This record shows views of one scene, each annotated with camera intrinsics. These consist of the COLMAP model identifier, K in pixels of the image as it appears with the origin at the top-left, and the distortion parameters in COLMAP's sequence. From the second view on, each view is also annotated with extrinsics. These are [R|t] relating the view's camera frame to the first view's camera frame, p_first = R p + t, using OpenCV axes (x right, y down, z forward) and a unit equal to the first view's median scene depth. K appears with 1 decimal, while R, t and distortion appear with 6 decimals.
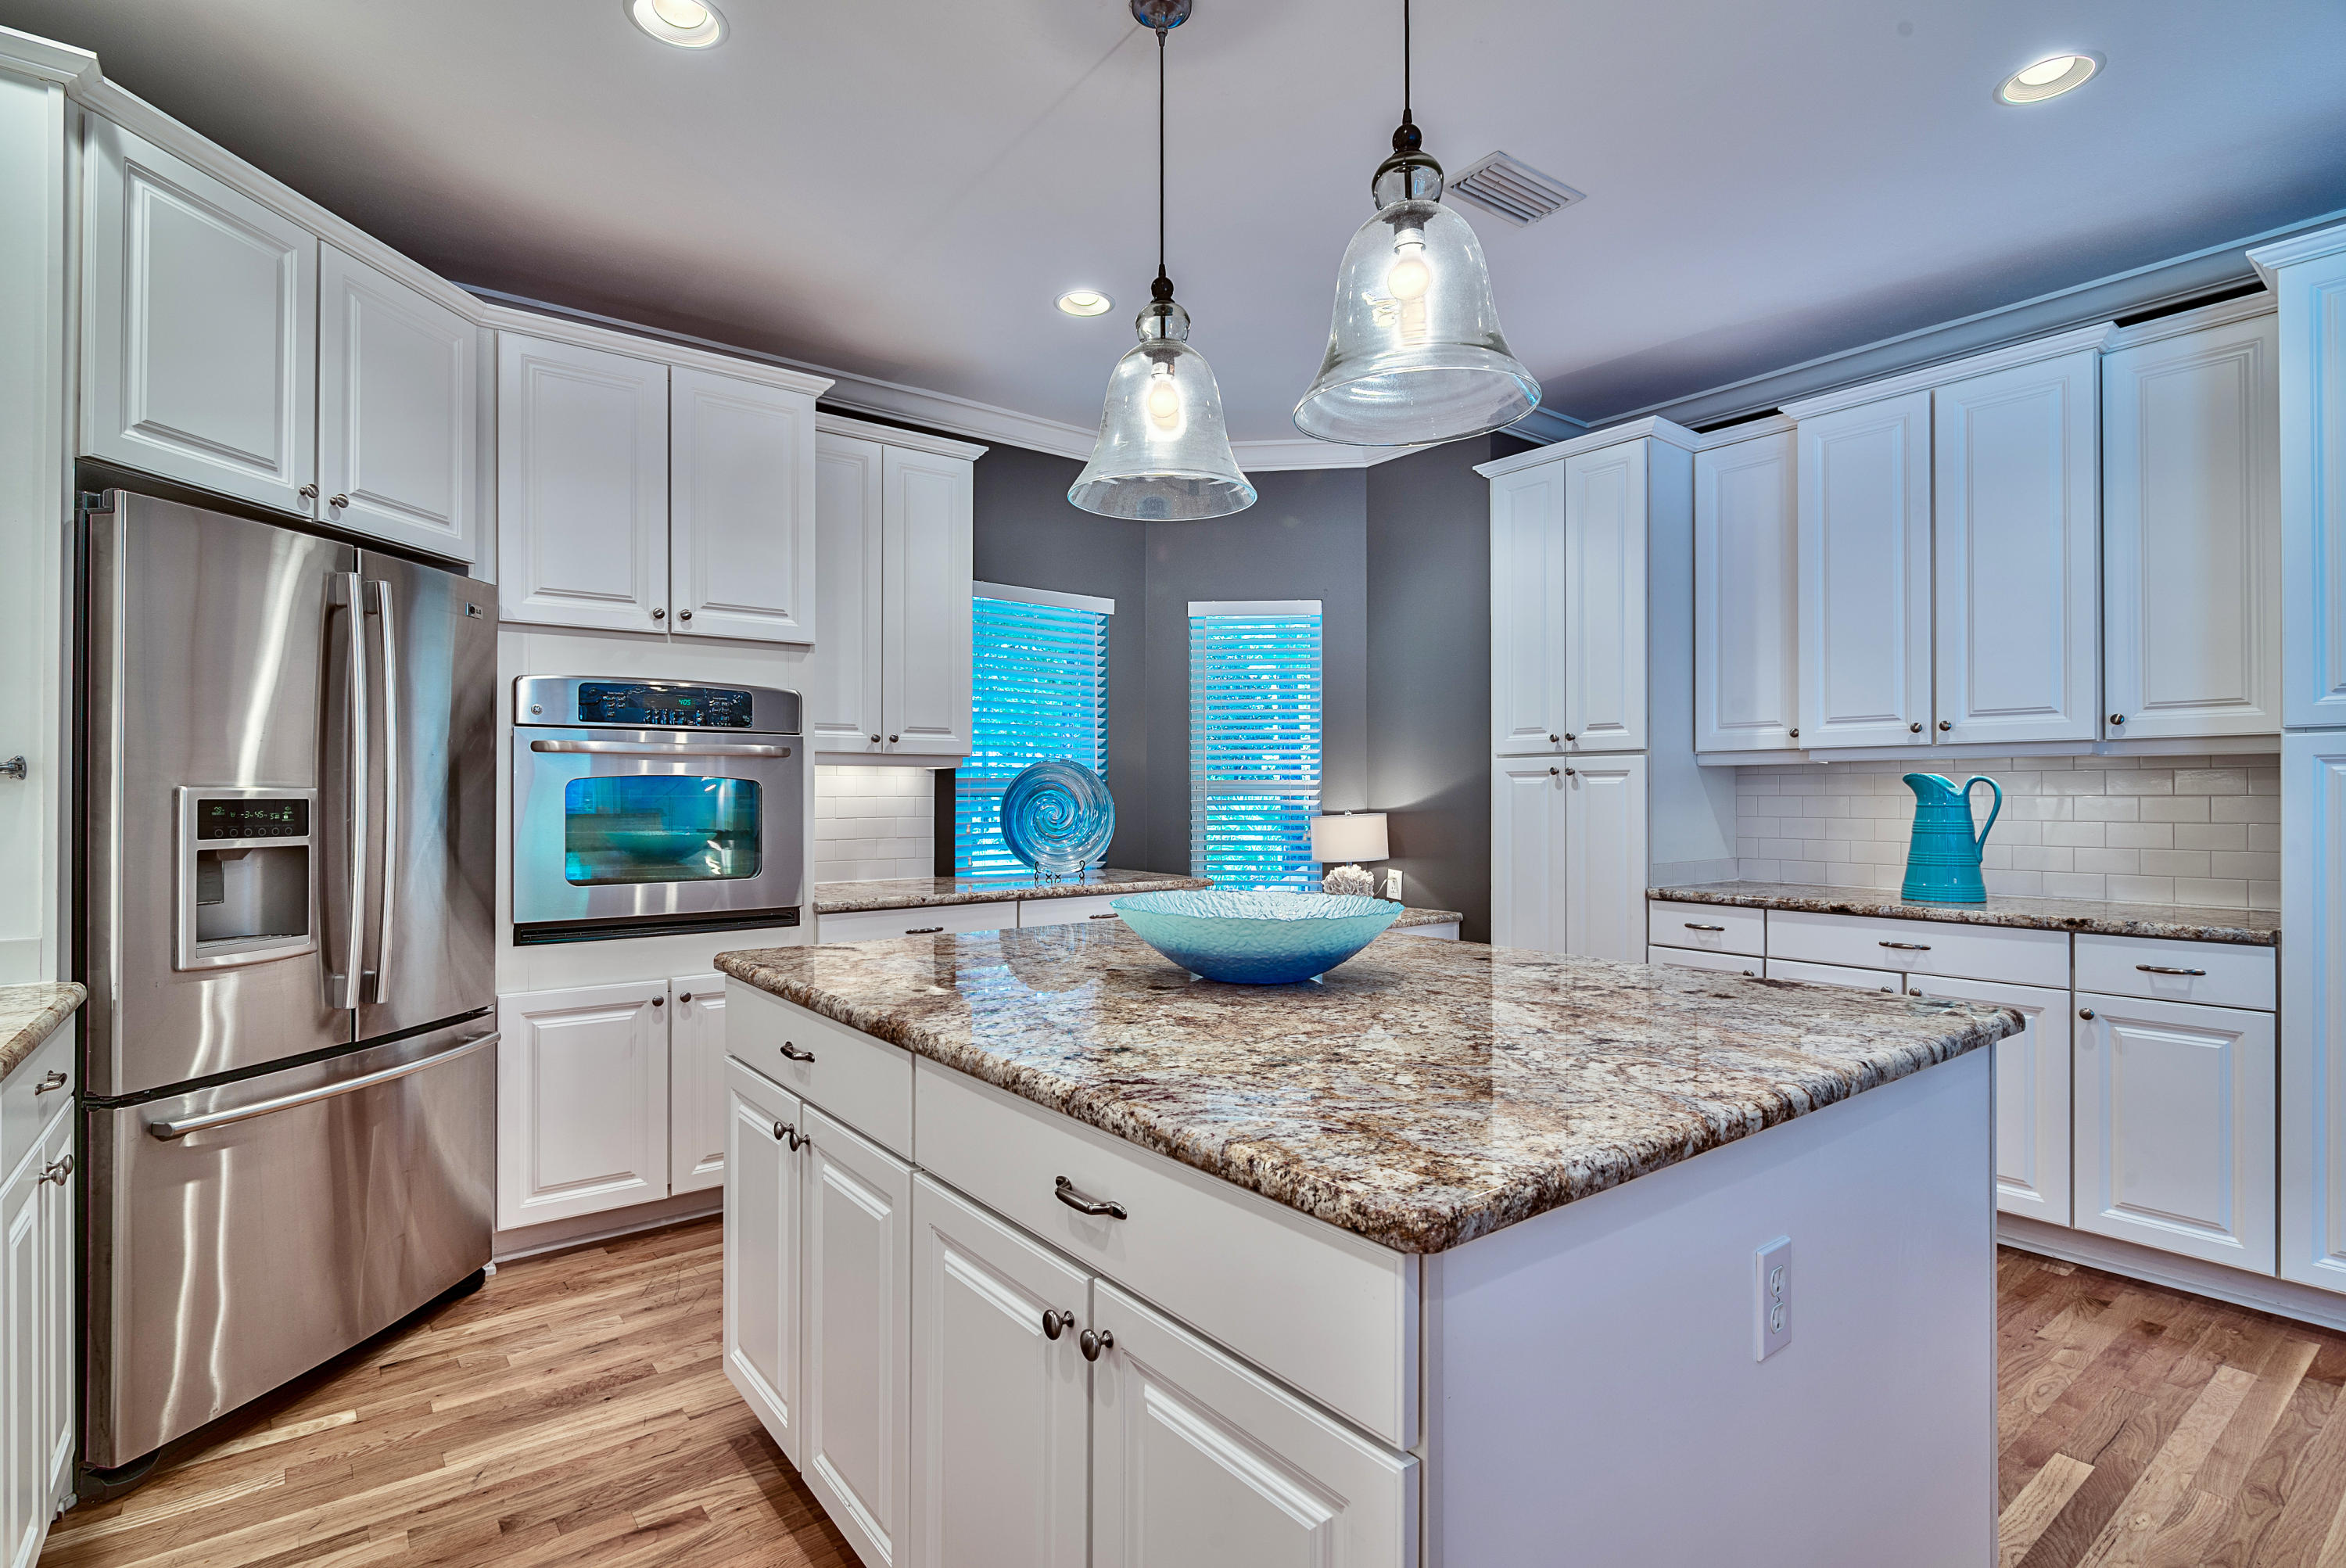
lens RADIAL K [[1138.4, 0, 1173.0], [0, 1138.4, 784.0], [0, 0, 1]] dist [0.000037, -0.000061]
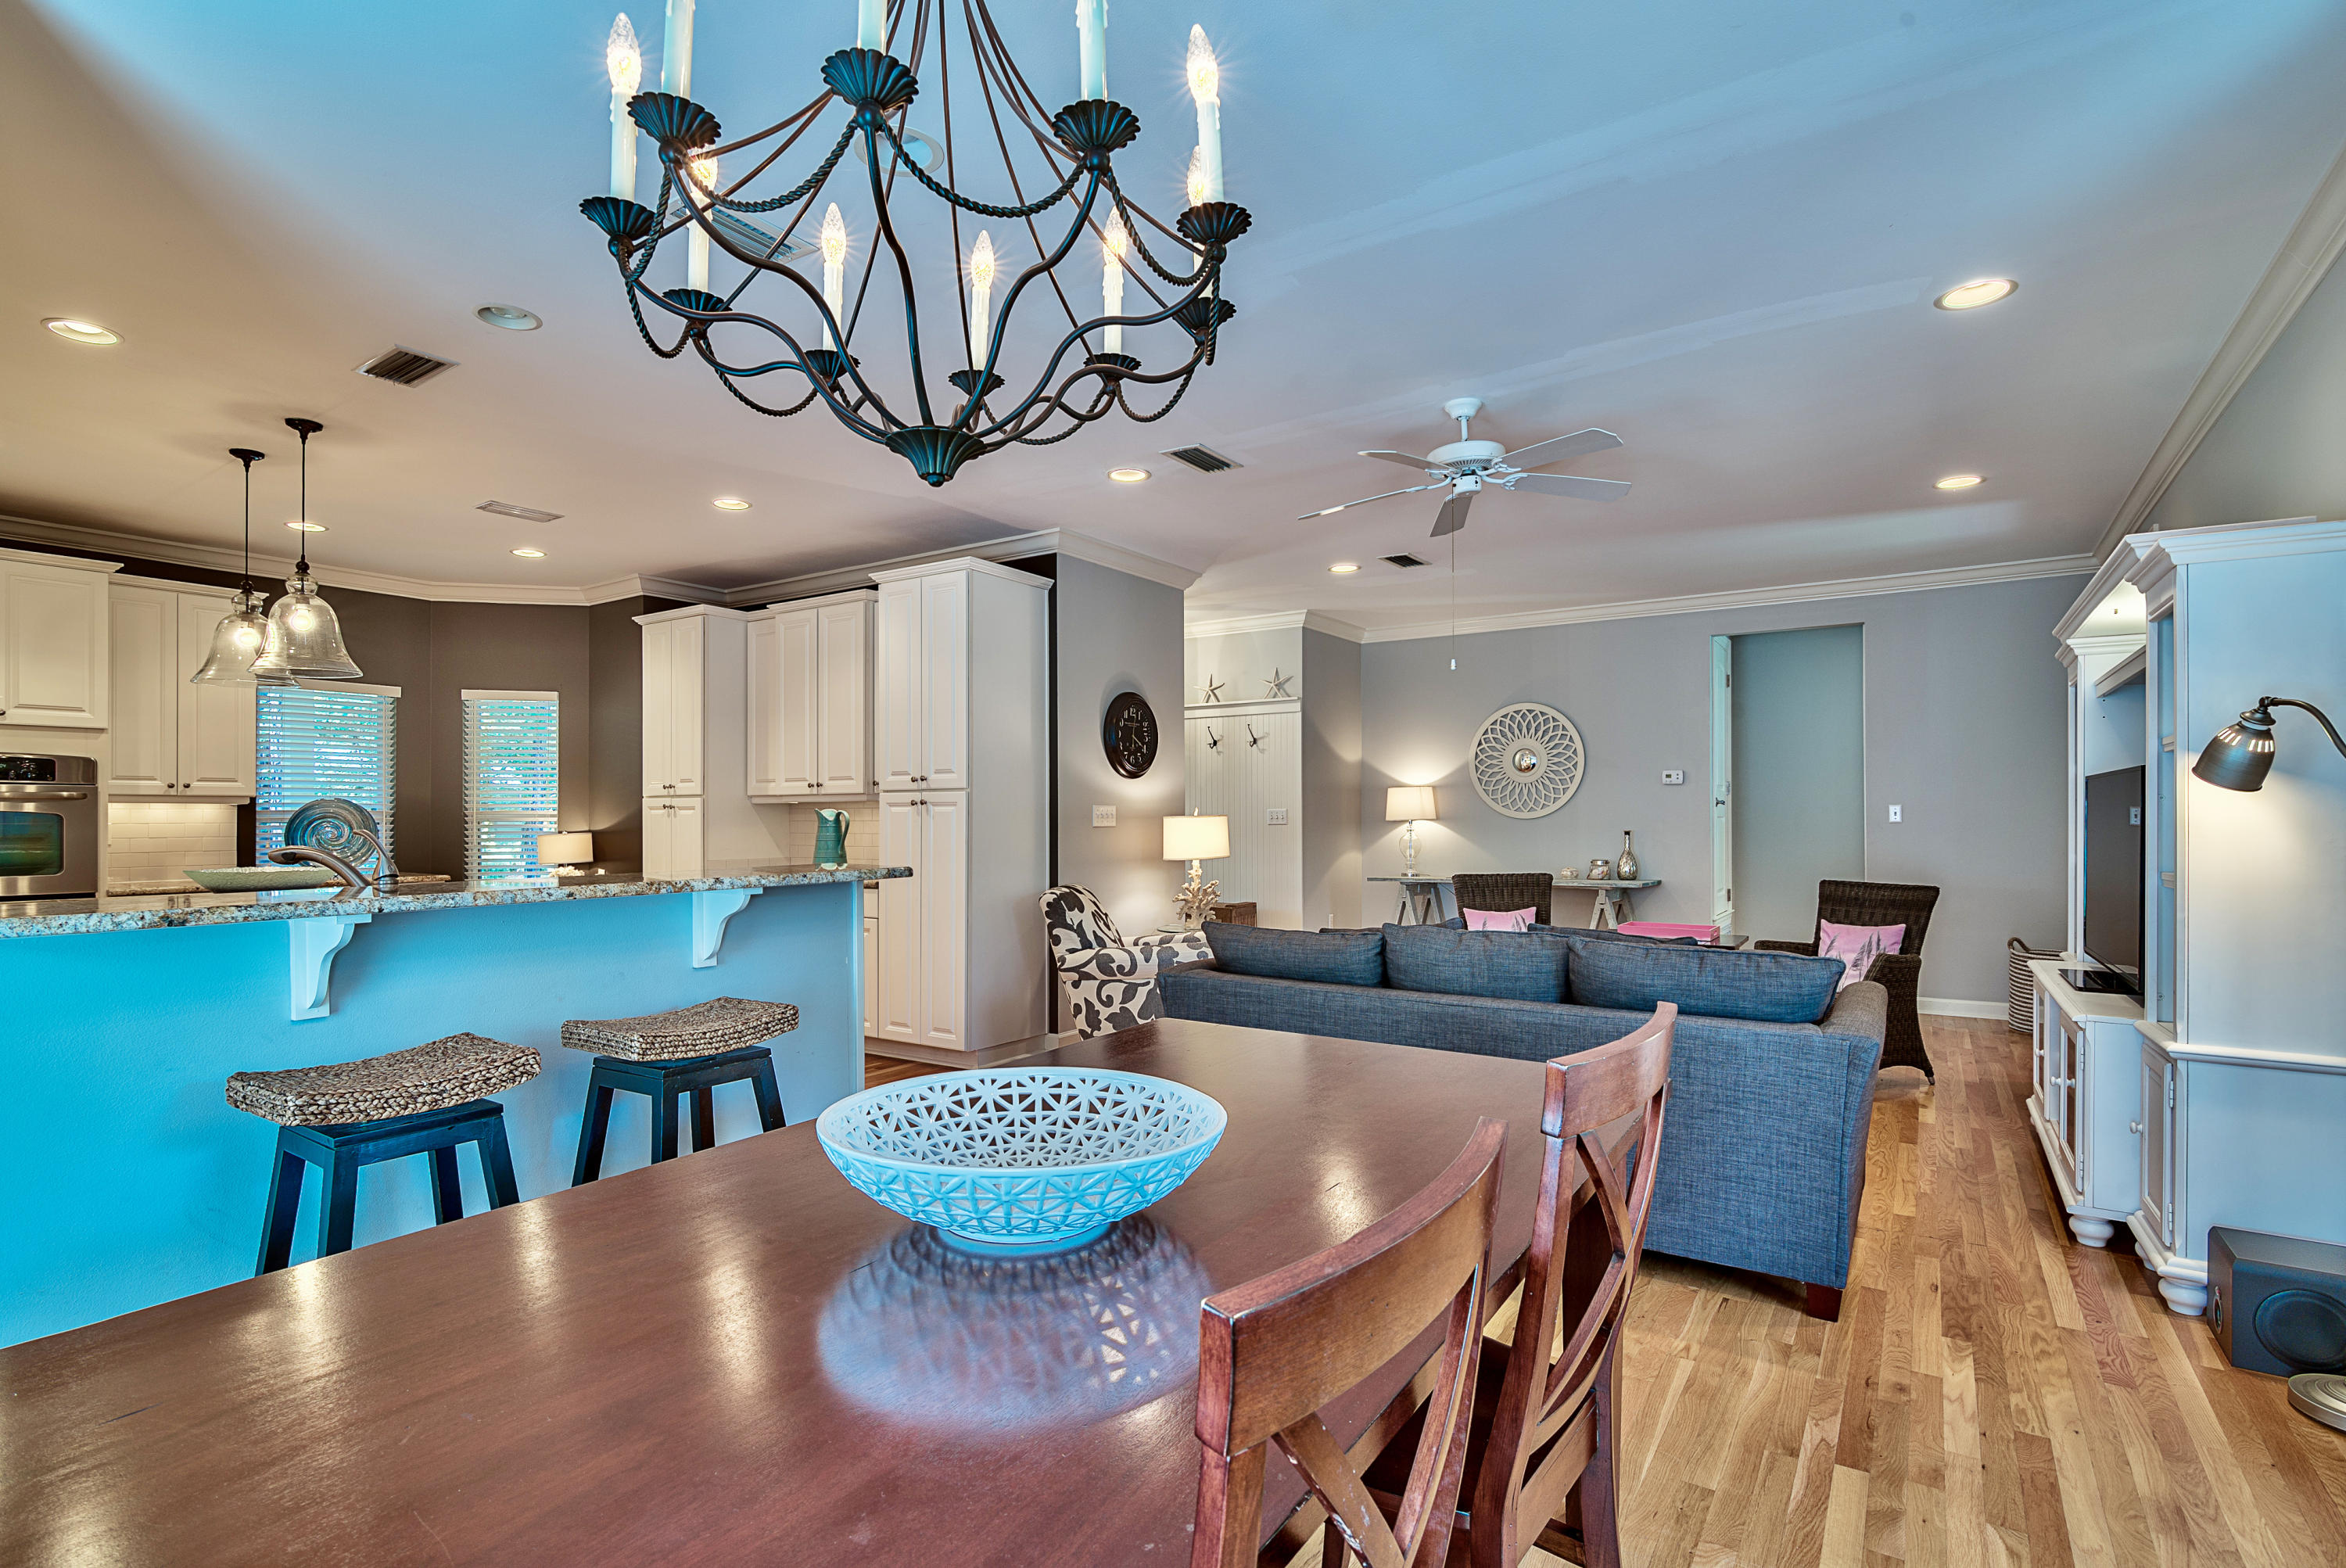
lens RADIAL K [[1117.3, 0, 1170.5], [0, 1117.3, 825.6], [0, 0, 1]] dist [-0.001098, -0.016802]
pose [[0.950027, -0.004322, 0.312136, 0.503510], [-0.000175, 0.999897, 0.014377, -0.006574], [-0.312166, -0.013713, 0.949929, -0.761292]]
